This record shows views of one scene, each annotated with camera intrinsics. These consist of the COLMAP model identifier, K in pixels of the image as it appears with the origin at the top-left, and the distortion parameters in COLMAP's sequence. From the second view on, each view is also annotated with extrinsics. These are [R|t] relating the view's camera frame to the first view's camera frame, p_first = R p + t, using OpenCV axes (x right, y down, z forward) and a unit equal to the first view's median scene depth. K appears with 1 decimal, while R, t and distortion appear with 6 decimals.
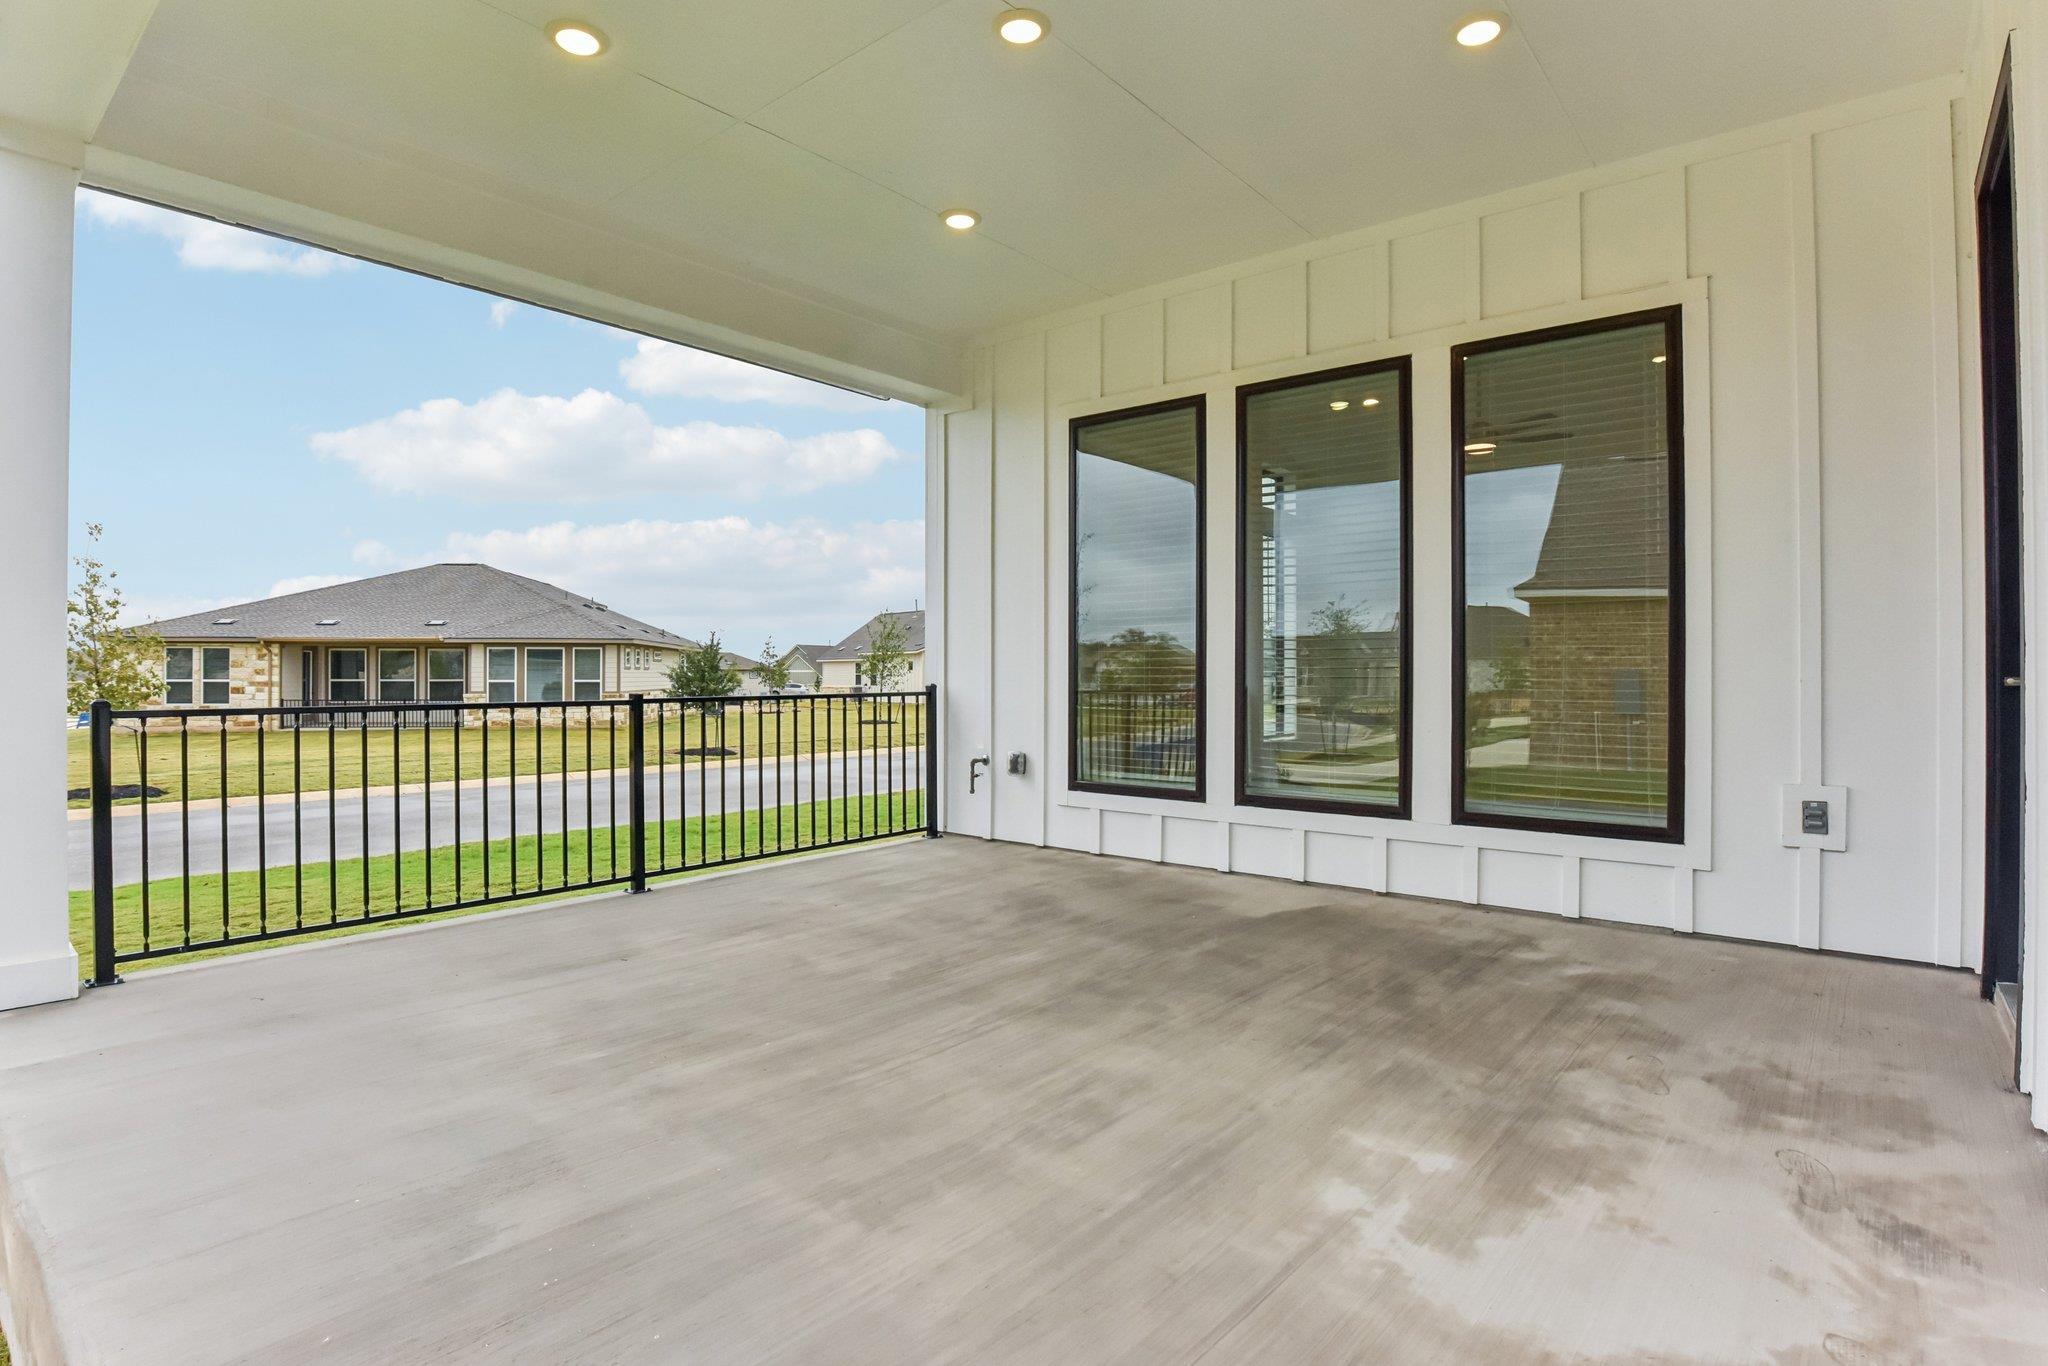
lens RADIAL K [[1001.1, 0, 1029.1], [0, 1001.1, 684.1], [0, 0, 1]] dist [-0.017482, 0.002011]
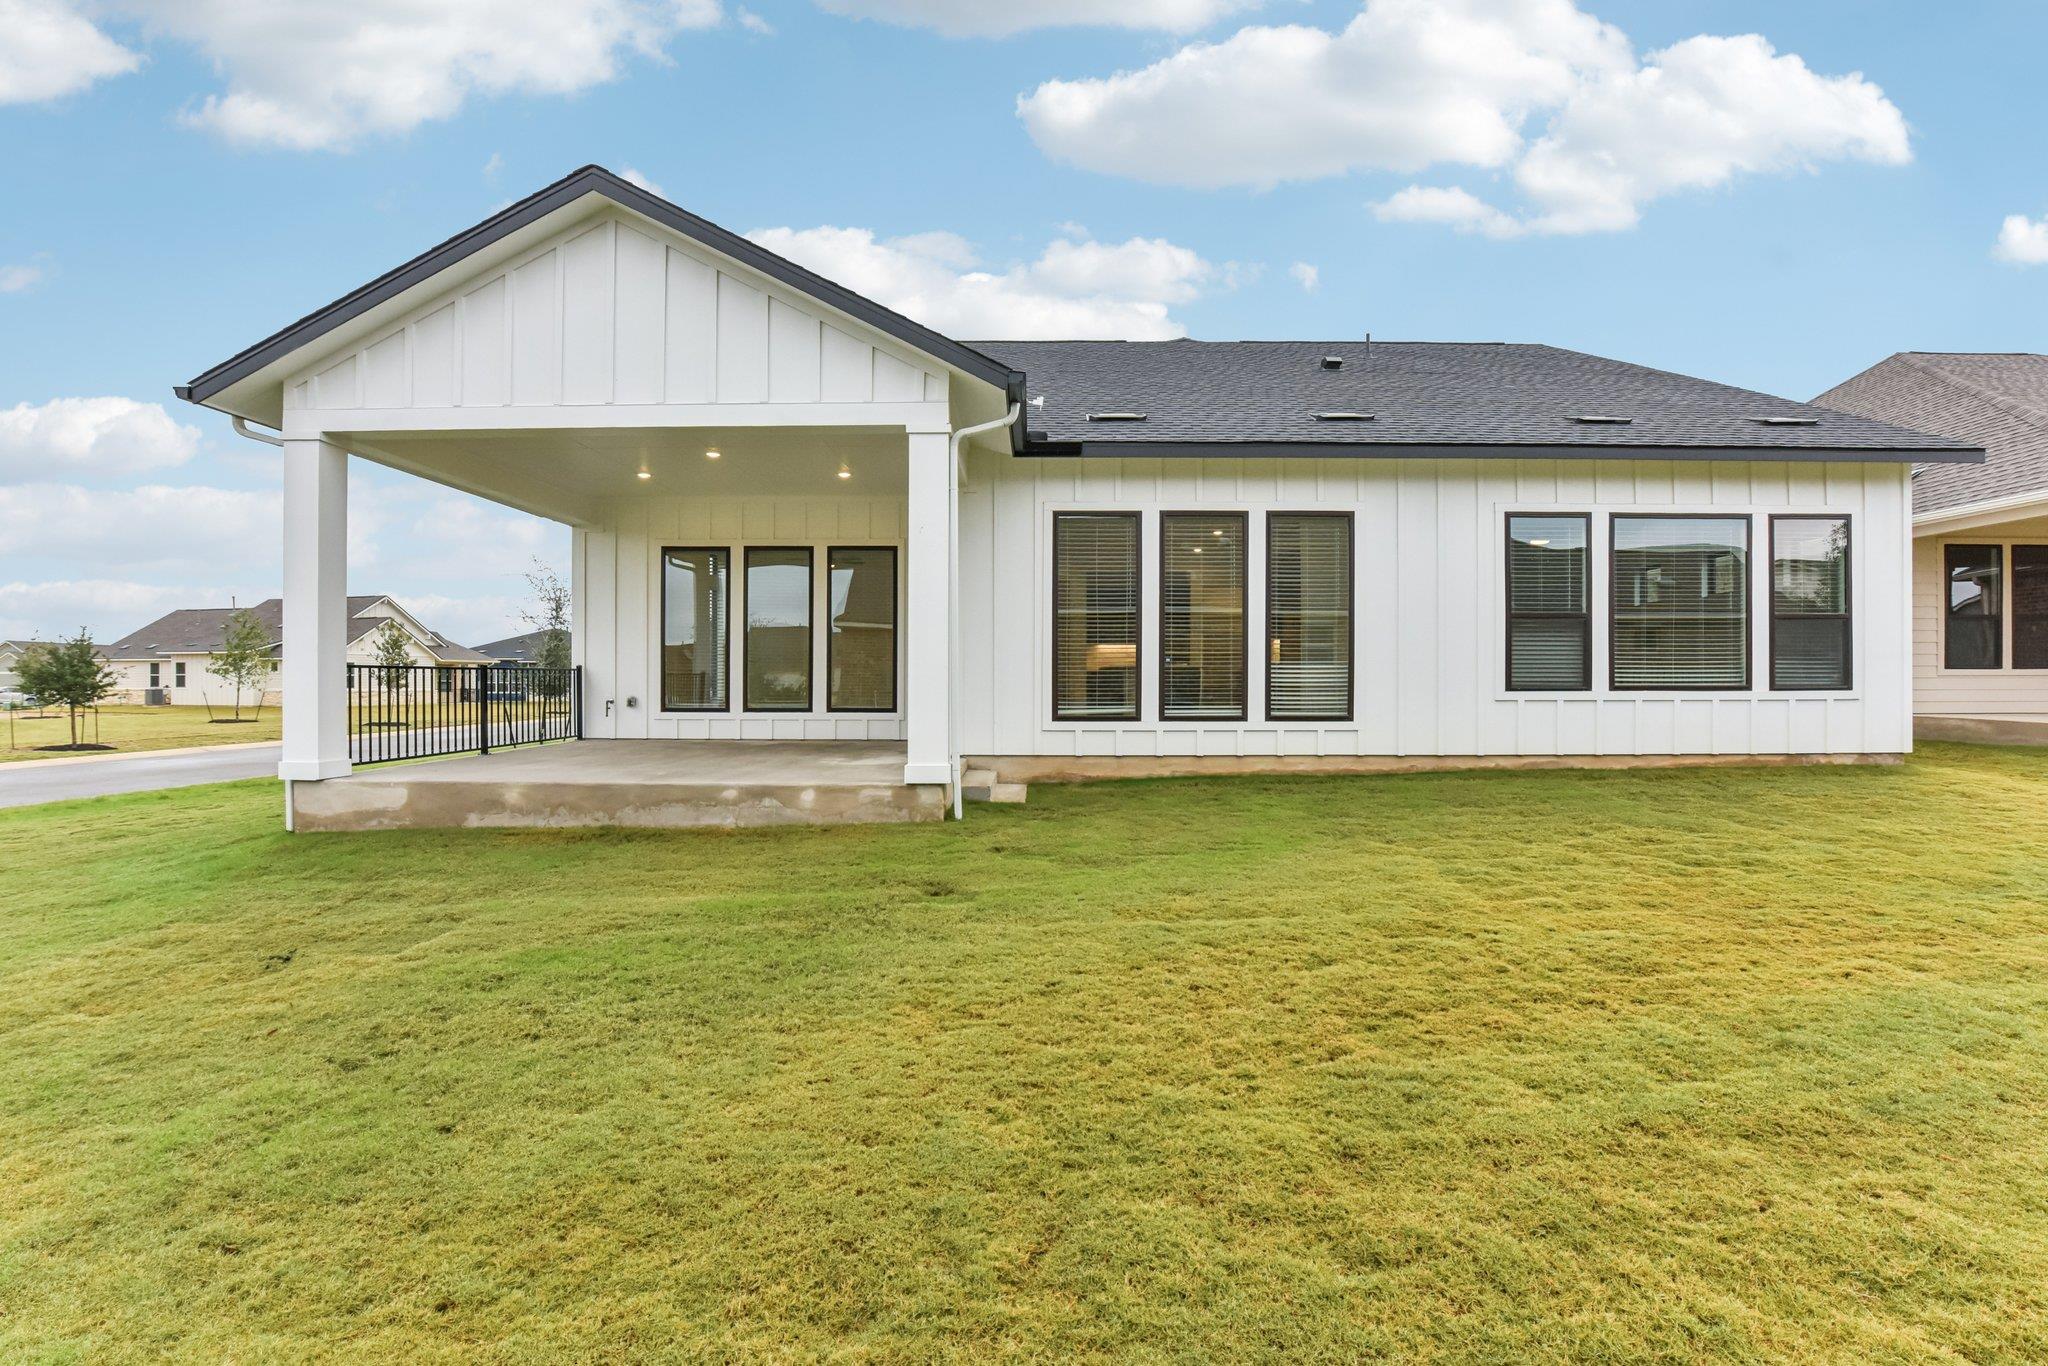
lens RADIAL K [[905.9, 0, 1025.6], [0, 905.9, 682.4], [0, 0, 1]] dist [-0.017662, 0.003671]
pose [[0.781316, -0.000376, 0.624136, -0.954956], [0.005616, 0.999964, -0.006428, 0.093144], [-0.624111, 0.008528, 0.781289, -1.780345]]
